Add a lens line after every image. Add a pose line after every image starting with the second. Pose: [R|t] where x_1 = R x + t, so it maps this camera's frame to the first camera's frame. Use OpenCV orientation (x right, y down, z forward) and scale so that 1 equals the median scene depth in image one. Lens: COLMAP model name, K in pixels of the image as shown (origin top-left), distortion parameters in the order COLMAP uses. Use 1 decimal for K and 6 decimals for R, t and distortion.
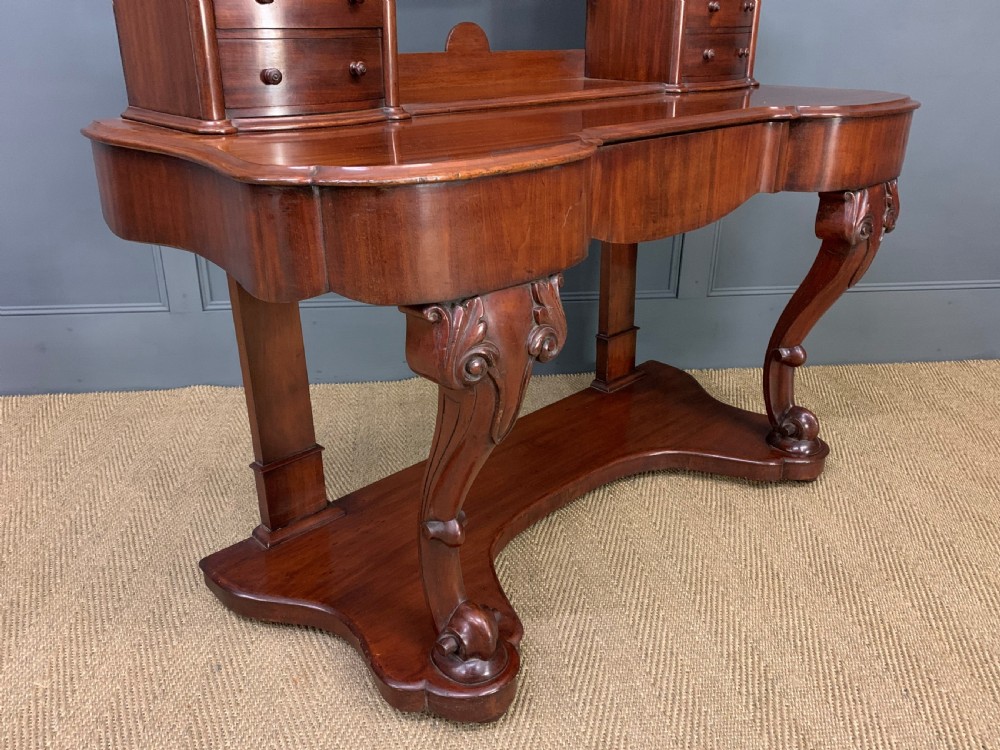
lens RADIAL K [[771.3, 0, 495.1], [0, 771.3, 371.7], [0, 0, 1]] dist [-0.004784, -0.005879]
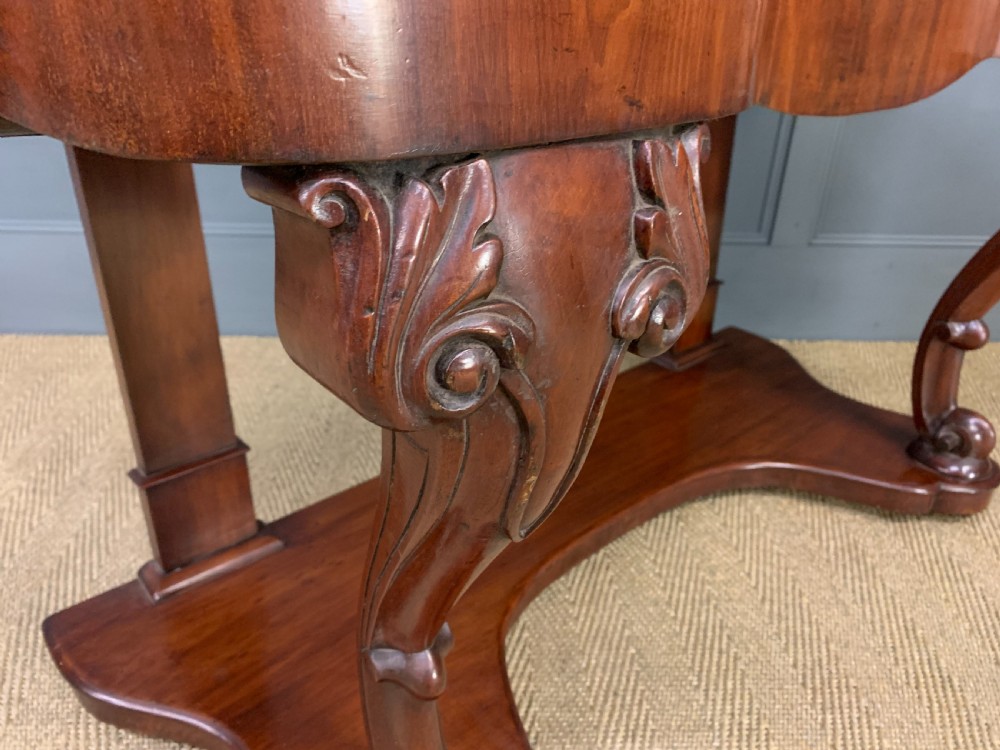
lens RADIAL K [[771.3, 0, 495.1], [0, 771.3, 371.7], [0, 0, 1]] dist [-0.004784, -0.005879]
pose [[0.998251, 0.048545, -0.033735, -0.000174], [-0.046216, 0.996702, 0.066704, -0.016259], [0.036861, -0.065028, 0.997202, 0.367366]]
